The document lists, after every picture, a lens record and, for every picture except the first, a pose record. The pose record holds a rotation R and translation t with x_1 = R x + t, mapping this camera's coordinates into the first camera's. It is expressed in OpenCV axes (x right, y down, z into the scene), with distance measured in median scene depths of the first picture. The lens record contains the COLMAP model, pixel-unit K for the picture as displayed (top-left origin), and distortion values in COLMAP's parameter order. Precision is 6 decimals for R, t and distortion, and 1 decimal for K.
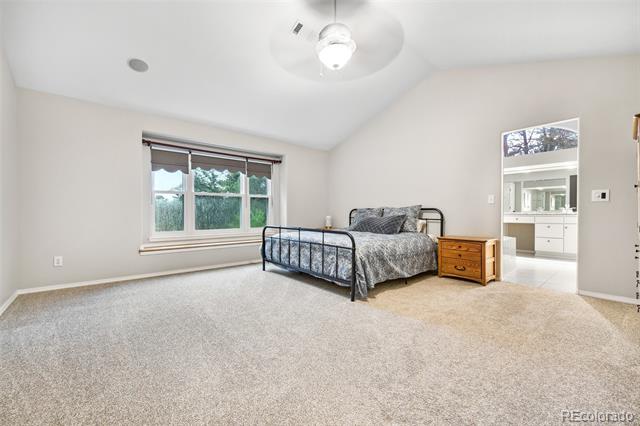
lens RADIAL K [[268.7, 0, 304.3], [0, 268.7, 212.4], [0, 0, 1]] dist [0.002173, 0.000090]
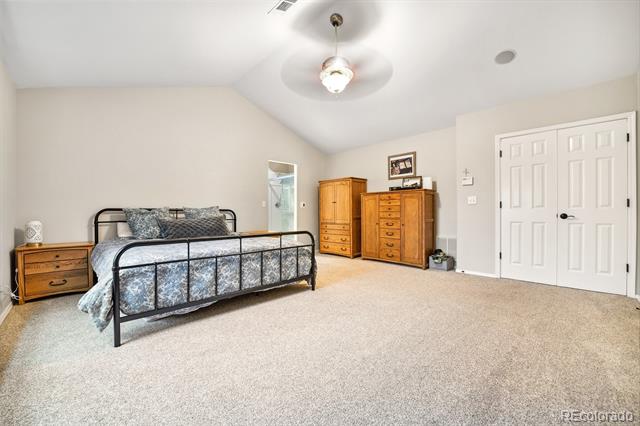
lens RADIAL K [[259.6, 0, 318.7], [0, 259.6, 213.4], [0, 0, 1]] dist [0.000746, -0.000639]
pose [[-0.098662, -0.004666, 0.995110, -0.814463], [0.000799, 0.999988, 0.004768, -0.004828], [-0.995121, 0.001266, -0.098657, 0.954277]]
